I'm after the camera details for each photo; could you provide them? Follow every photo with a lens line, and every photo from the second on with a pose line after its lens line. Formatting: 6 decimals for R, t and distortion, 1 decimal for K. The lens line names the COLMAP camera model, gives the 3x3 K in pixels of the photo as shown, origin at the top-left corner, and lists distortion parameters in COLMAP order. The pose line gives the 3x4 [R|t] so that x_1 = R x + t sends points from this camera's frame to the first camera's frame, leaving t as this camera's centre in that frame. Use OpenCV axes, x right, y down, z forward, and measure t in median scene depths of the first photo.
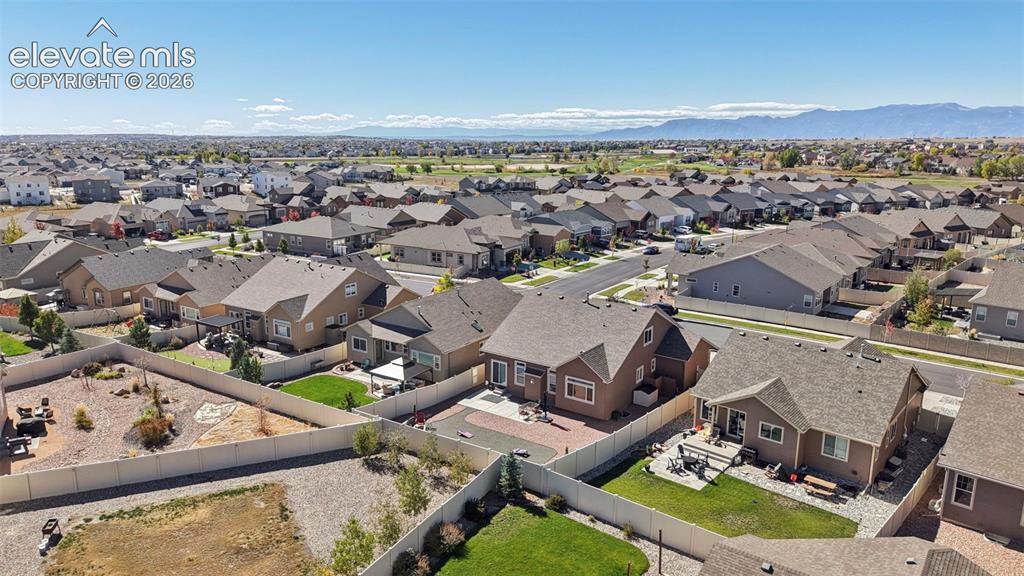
lens RADIAL K [[684.6, 0, 512.0], [0, 684.6, 288.0], [0, 0, 1]] dist [0.064417, -0.092376]
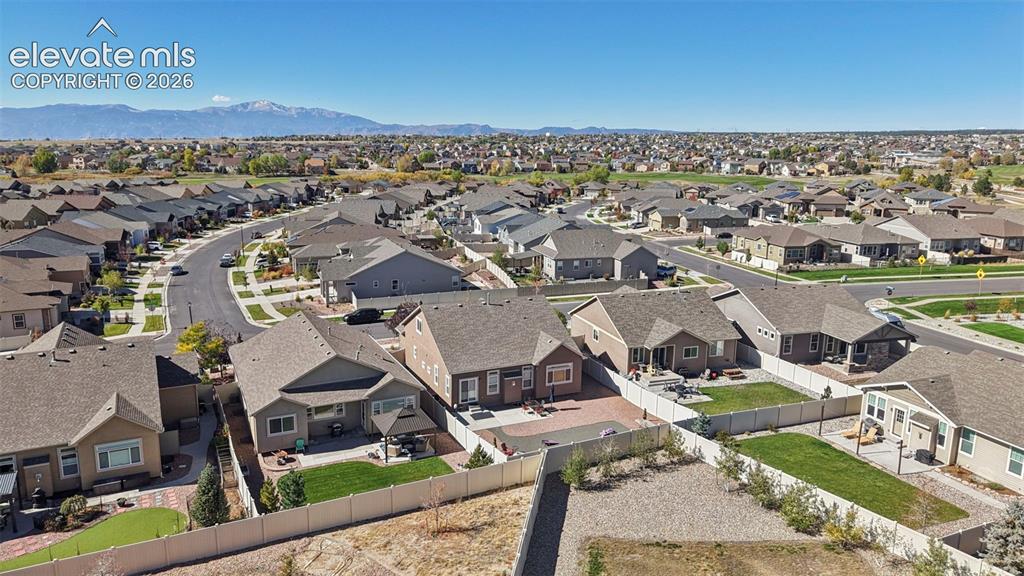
lens RADIAL K [[684.6, 0, 512.0], [0, 684.6, 288.0], [0, 0, 1]] dist [0.064417, -0.092376]
pose [[0.512141, -0.180672, 0.839684, -0.659022], [0.181553, 0.978307, 0.099767, -0.088182], [-0.839494, 0.101353, 0.533832, 0.351671]]
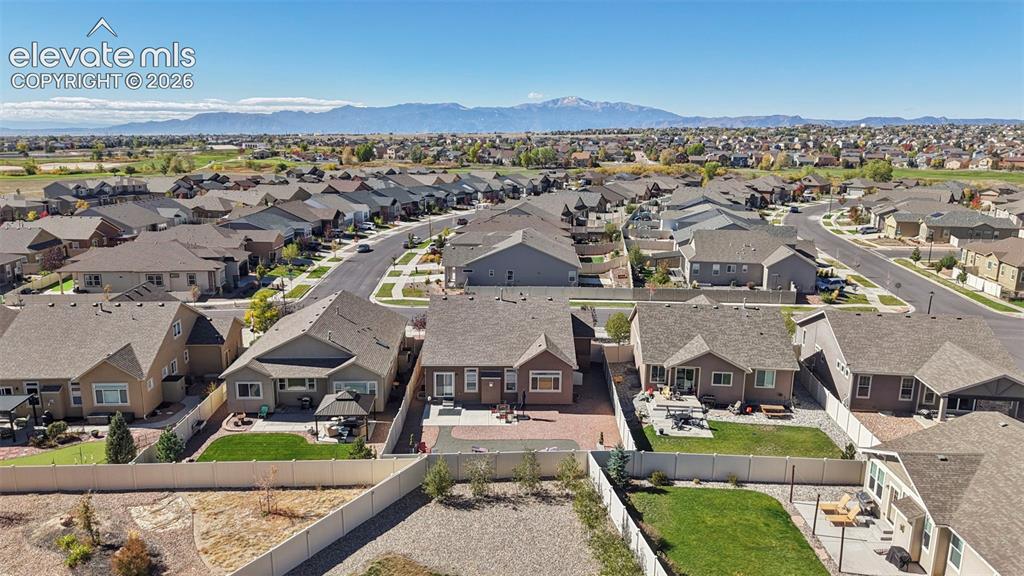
lens RADIAL K [[684.6, 0, 512.0], [0, 684.6, 288.0], [0, 0, 1]] dist [0.064417, -0.092376]
pose [[0.812460, -0.129364, 0.568484, -0.395948], [0.125207, 0.991037, 0.046577, -0.035456], [-0.569414, 0.033336, 0.821374, 0.134898]]
